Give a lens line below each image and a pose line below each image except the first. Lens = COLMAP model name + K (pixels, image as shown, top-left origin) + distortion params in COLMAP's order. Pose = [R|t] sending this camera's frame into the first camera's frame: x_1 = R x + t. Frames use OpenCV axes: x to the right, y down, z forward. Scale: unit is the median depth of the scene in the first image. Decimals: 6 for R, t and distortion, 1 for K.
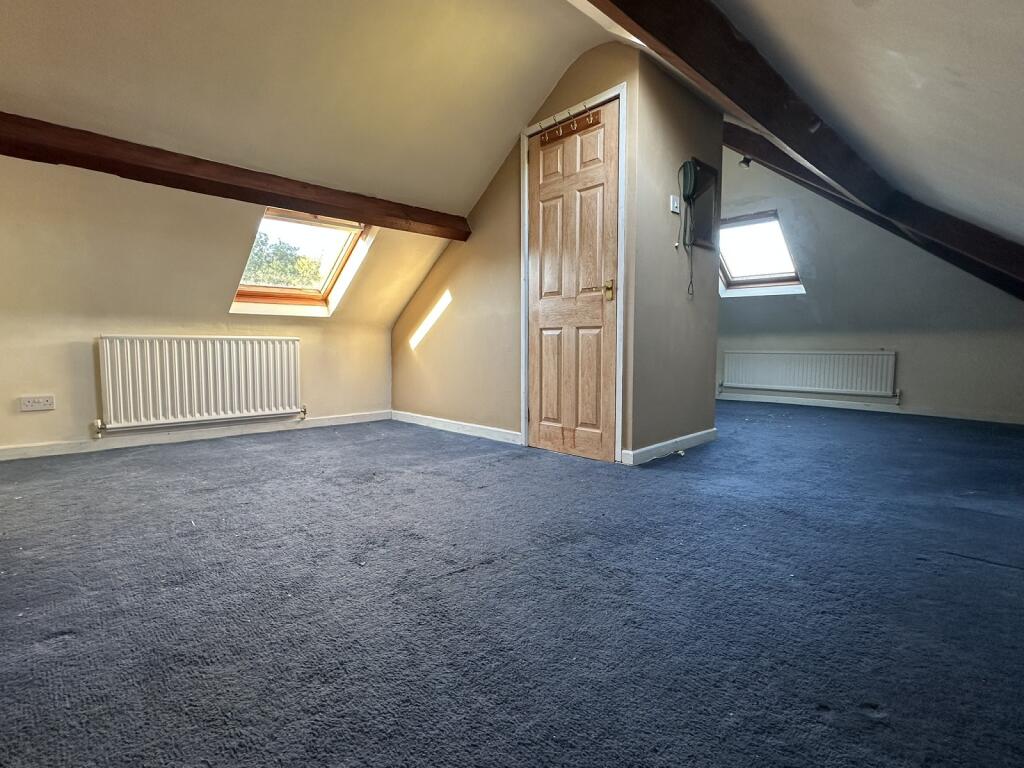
lens RADIAL K [[505.2, 0, 512.0], [0, 505.2, 384.0], [0, 0, 1]] dist [-0.002448, -0.000190]
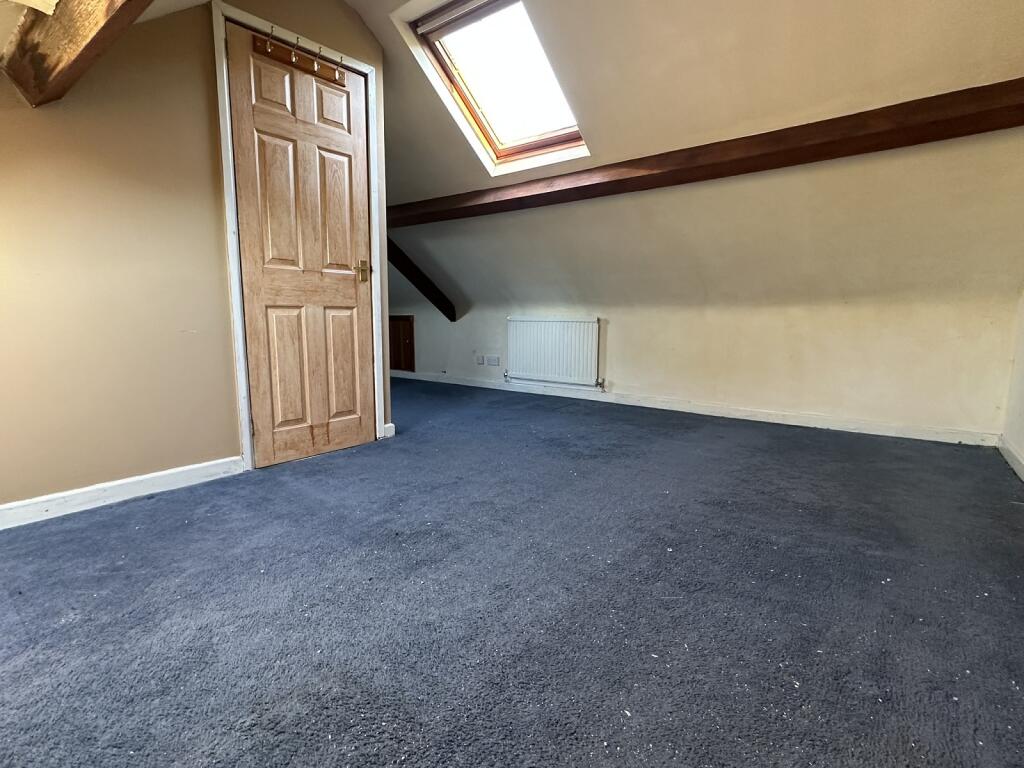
lens RADIAL K [[505.2, 0, 512.0], [0, 505.2, 384.0], [0, 0, 1]] dist [-0.002448, -0.000190]
pose [[-0.140903, -0.134104, 0.980899, -0.793670], [0.071477, 0.986820, 0.145181, -0.084384], [-0.987440, 0.090569, -0.129461, 0.804904]]
